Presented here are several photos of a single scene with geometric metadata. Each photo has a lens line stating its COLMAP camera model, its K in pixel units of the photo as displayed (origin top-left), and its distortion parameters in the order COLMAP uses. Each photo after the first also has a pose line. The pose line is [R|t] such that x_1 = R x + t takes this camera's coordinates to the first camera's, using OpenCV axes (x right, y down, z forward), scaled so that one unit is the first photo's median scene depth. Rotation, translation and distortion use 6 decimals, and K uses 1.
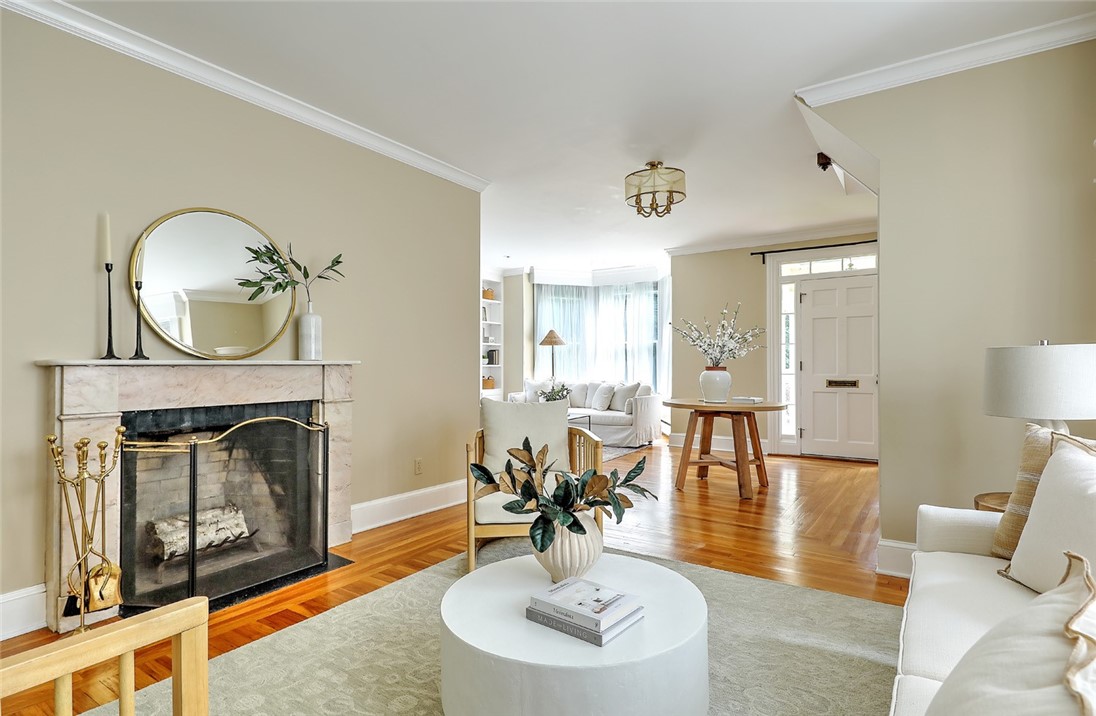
lens RADIAL K [[551.6, 0, 548.0], [0, 551.6, 358.0], [0, 0, 1]] dist [-0.000968, -0.000203]
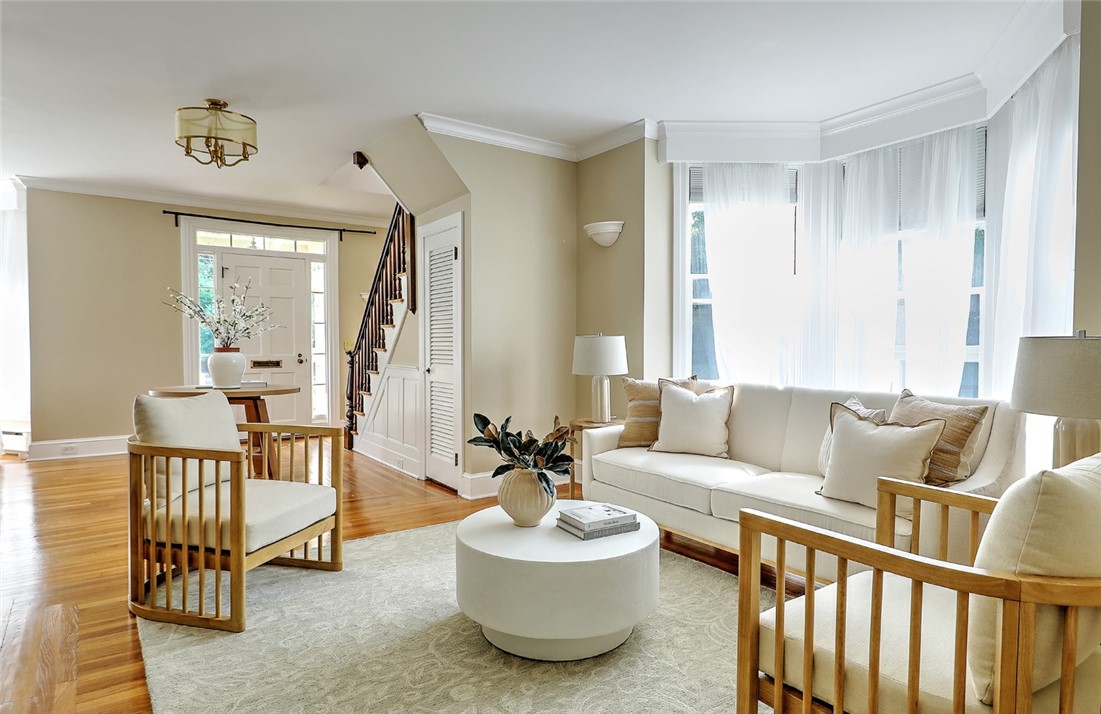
lens RADIAL K [[626.6, 0, 550.5], [0, 626.6, 357.0], [0, 0, 1]] dist [-0.000712, -0.000142]
pose [[0.345521, -0.019089, 0.938217, -0.504975], [-0.012229, 0.999617, 0.024842, -0.000532], [-0.938331, -0.020056, 0.345155, 0.194627]]
